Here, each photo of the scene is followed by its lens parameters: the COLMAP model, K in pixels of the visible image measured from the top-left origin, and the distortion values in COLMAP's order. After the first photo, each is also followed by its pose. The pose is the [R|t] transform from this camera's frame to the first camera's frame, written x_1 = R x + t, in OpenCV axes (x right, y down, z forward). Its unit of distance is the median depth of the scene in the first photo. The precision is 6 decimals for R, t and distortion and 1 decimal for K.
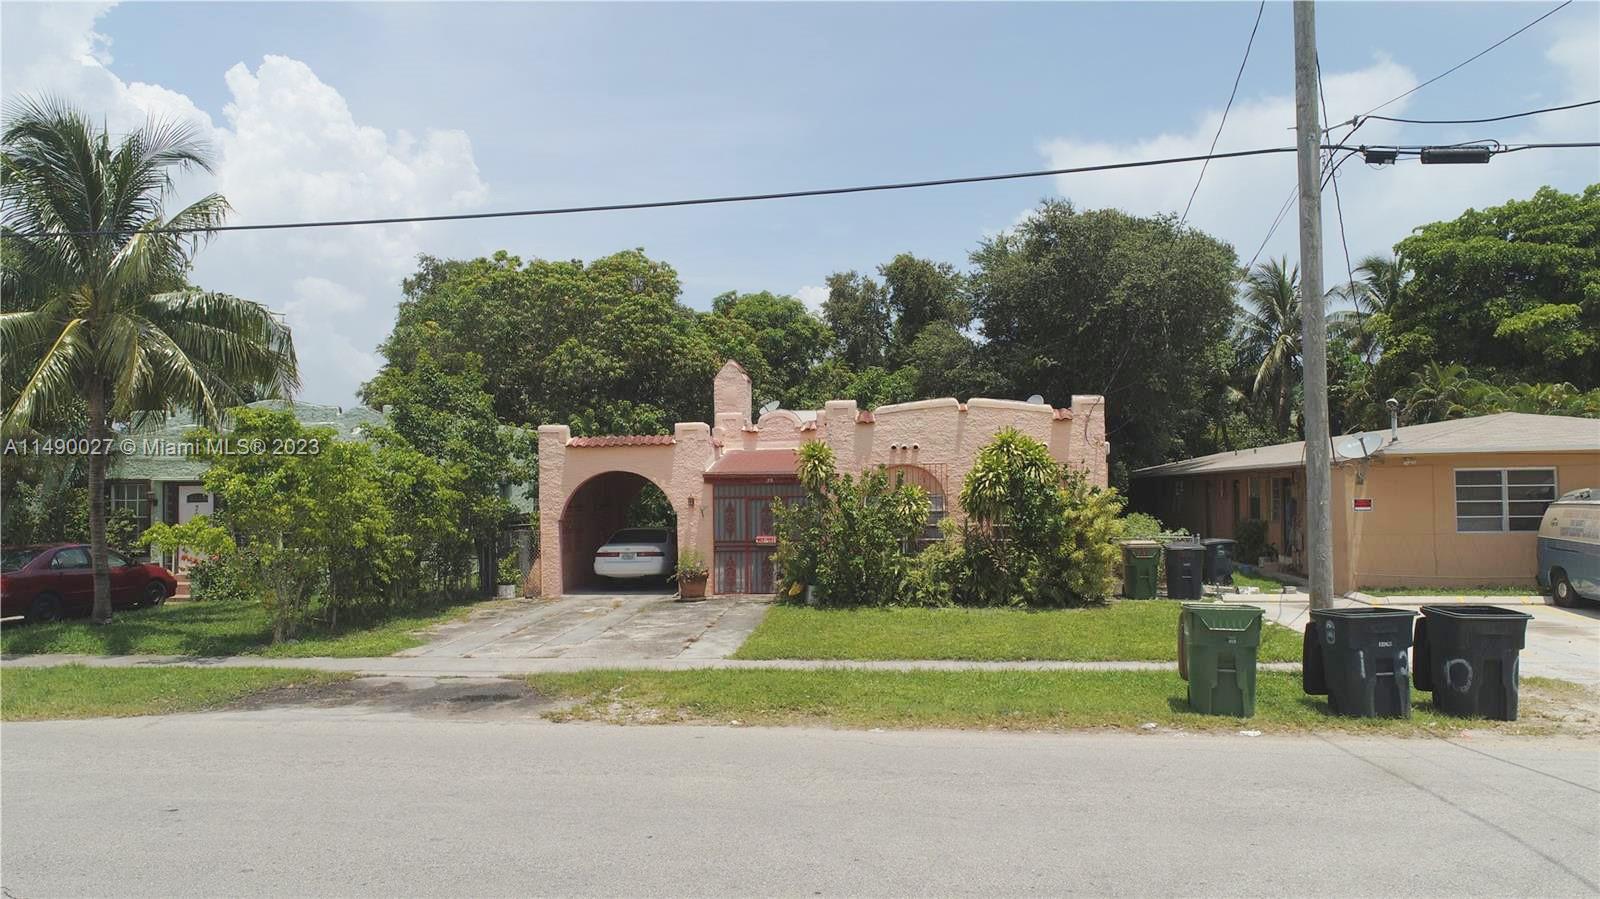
lens RADIAL K [[1072.9, 0, 797.6], [0, 1072.9, 455.5], [0, 0, 1]] dist [-0.001741, -0.001473]
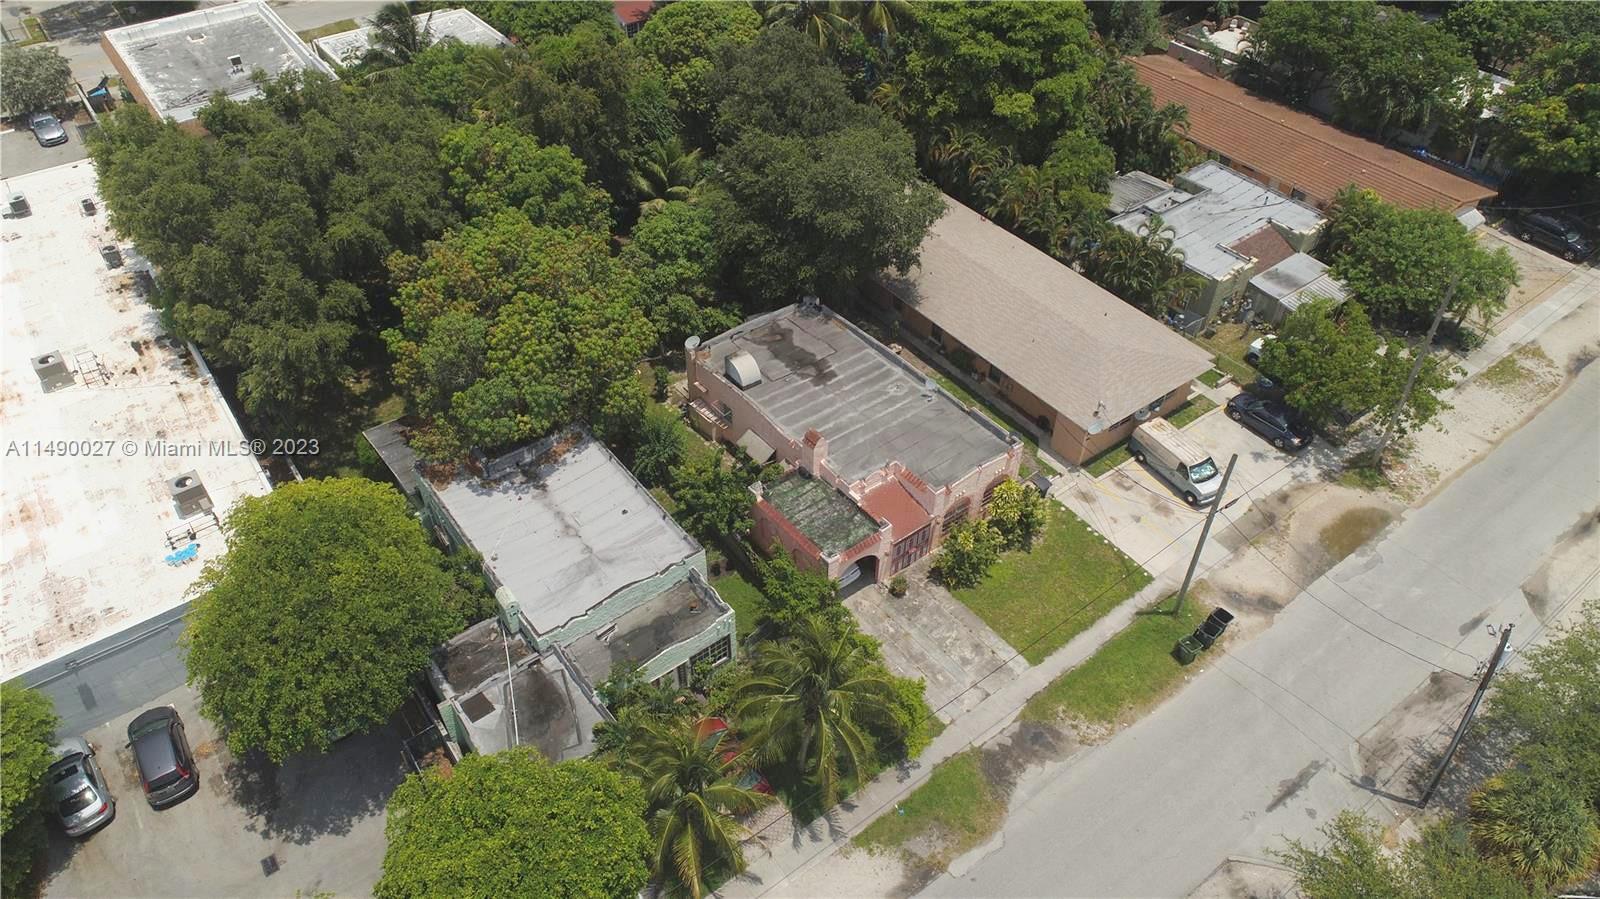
lens RADIAL K [[1072.9, 0, 797.6], [0, 1072.9, 455.5], [0, 0, 1]] dist [-0.001741, -0.001473]
pose [[0.718313, -0.466145, 0.516465, -1.242684], [-0.035929, 0.716500, 0.696661, -1.586112], [-0.694792, -0.518977, 0.497923, 0.153553]]
